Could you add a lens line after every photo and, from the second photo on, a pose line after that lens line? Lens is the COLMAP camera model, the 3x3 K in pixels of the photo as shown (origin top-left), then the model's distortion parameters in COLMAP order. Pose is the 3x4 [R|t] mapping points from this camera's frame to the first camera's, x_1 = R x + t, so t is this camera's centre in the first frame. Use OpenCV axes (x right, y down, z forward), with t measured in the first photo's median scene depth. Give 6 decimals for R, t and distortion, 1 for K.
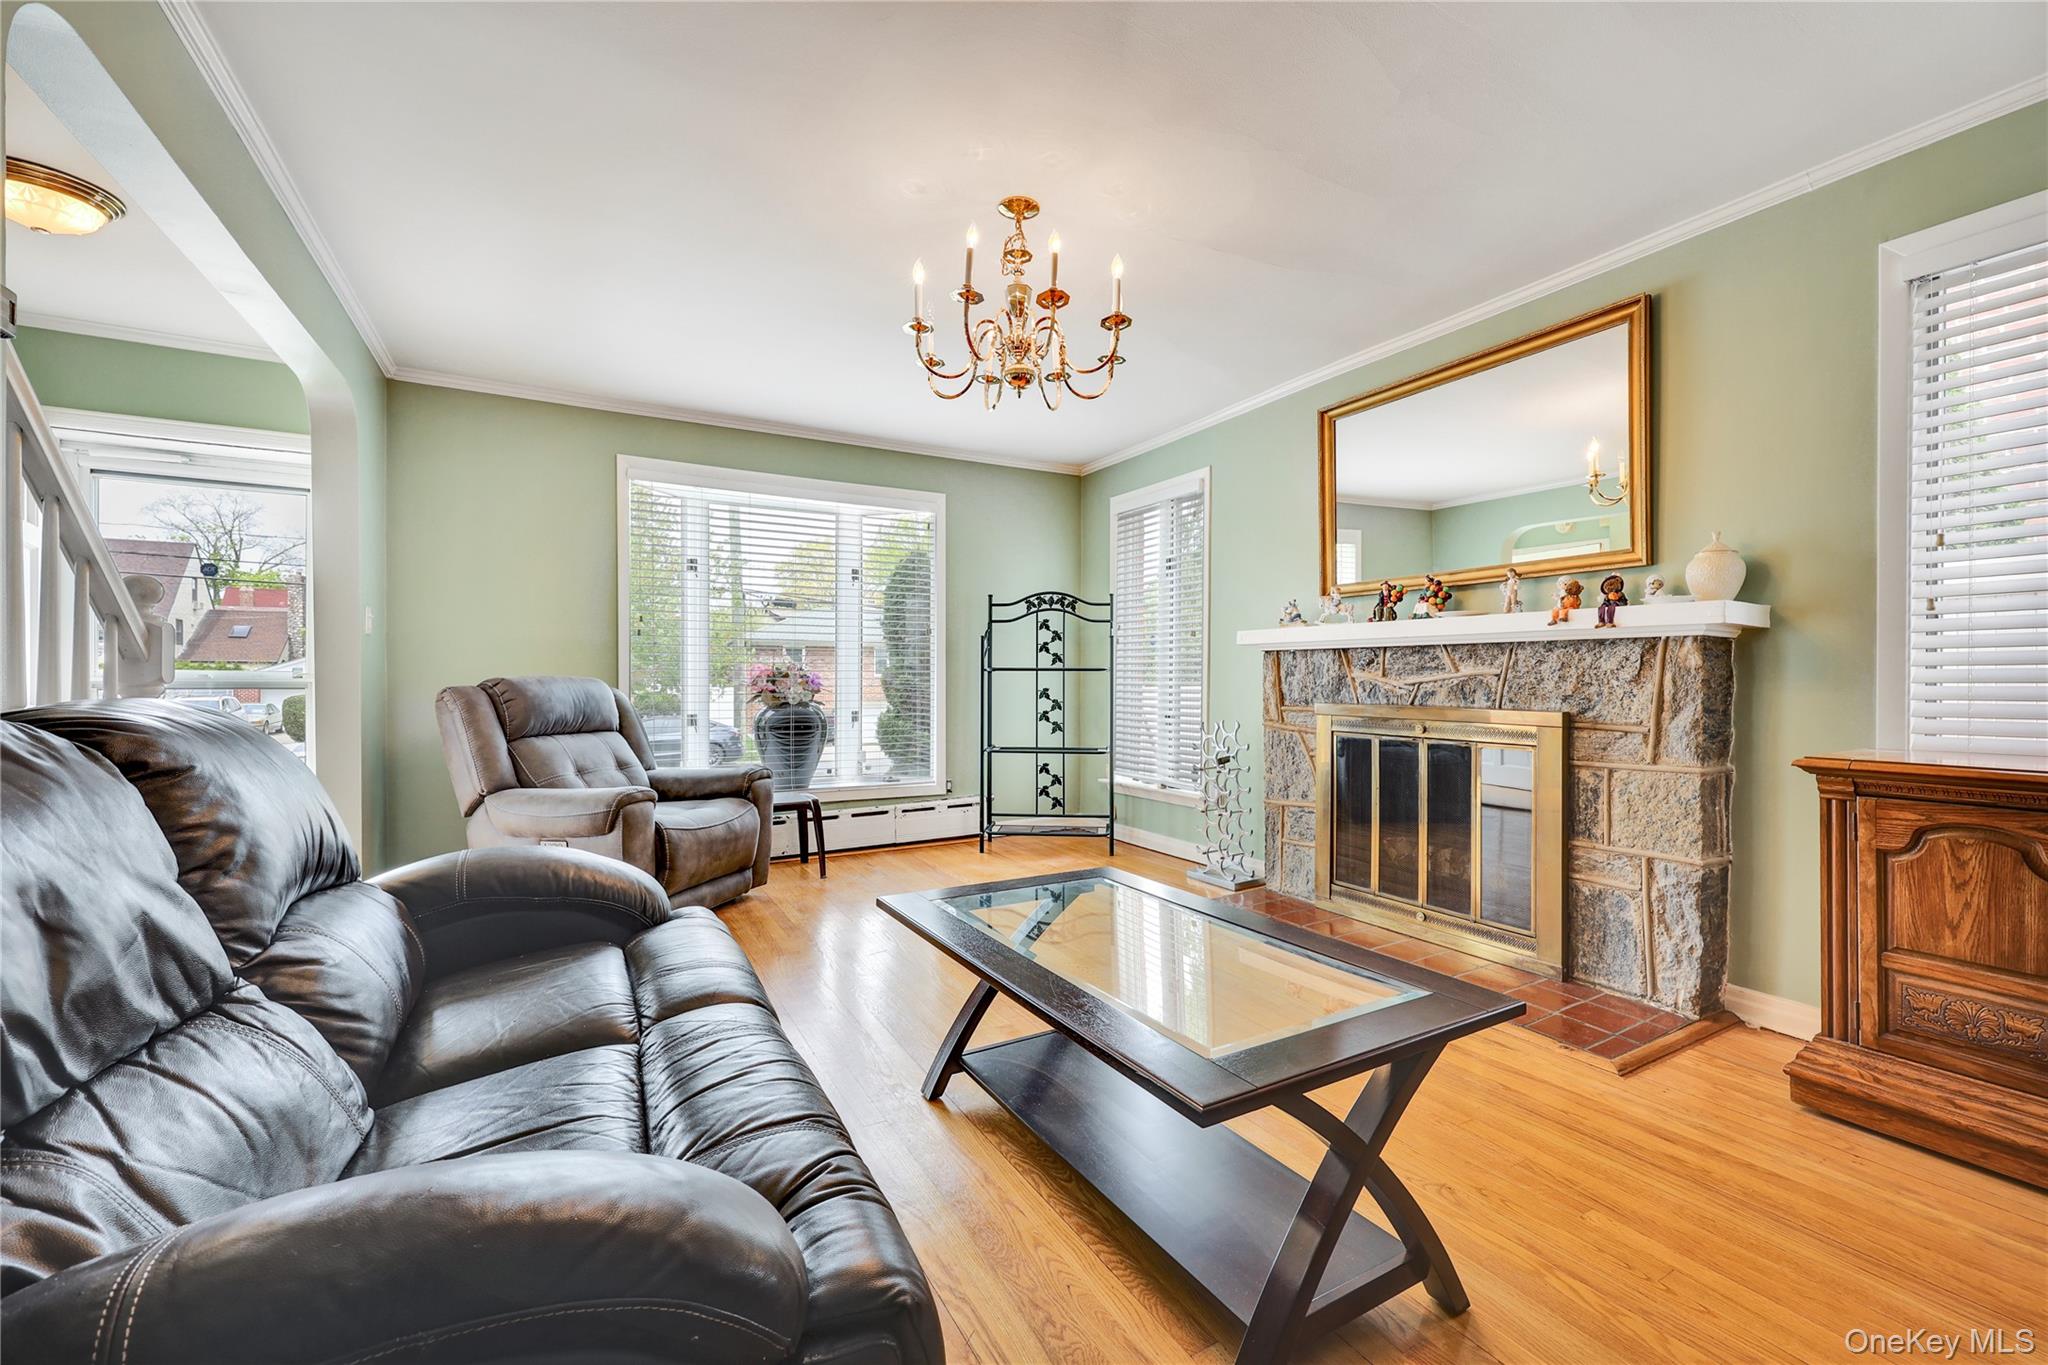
lens RADIAL K [[841.1, 0, 1026.6], [0, 841.1, 677.7], [0, 0, 1]] dist [0.002475, 0.000013]
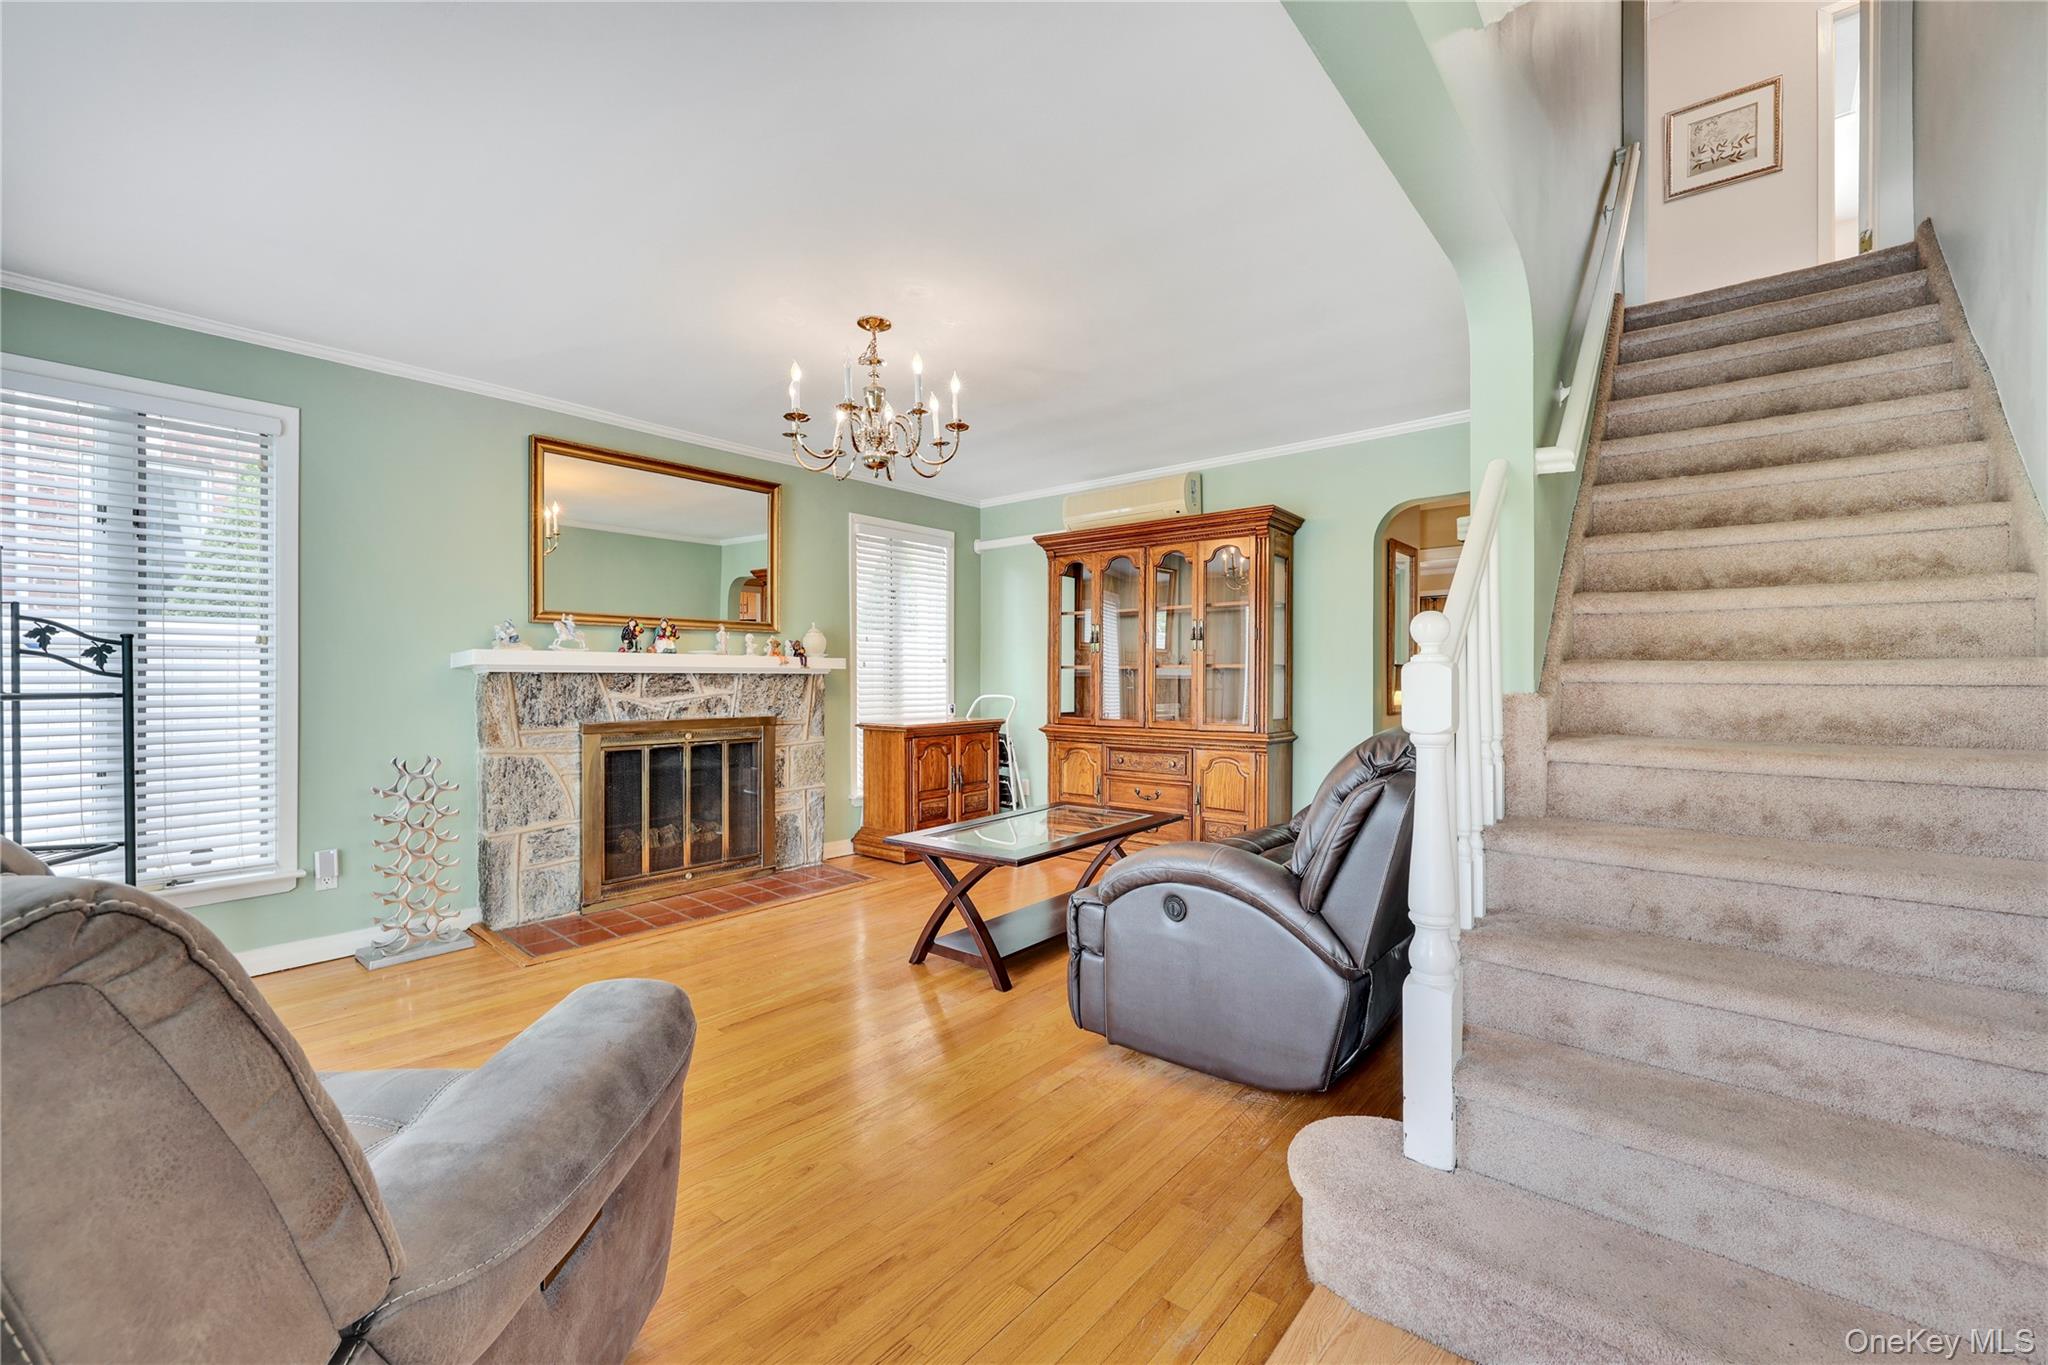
lens RADIAL K [[841.1, 0, 1020.4], [0, 841.1, 679.3], [0, 0, 1]] dist [0.002475, 0.000013]
pose [[-0.356340, 0.002370, 0.934353, -0.940627], [0.004779, 0.999988, -0.000714, -0.024693], [-0.934344, 0.004211, -0.356347, 0.950602]]
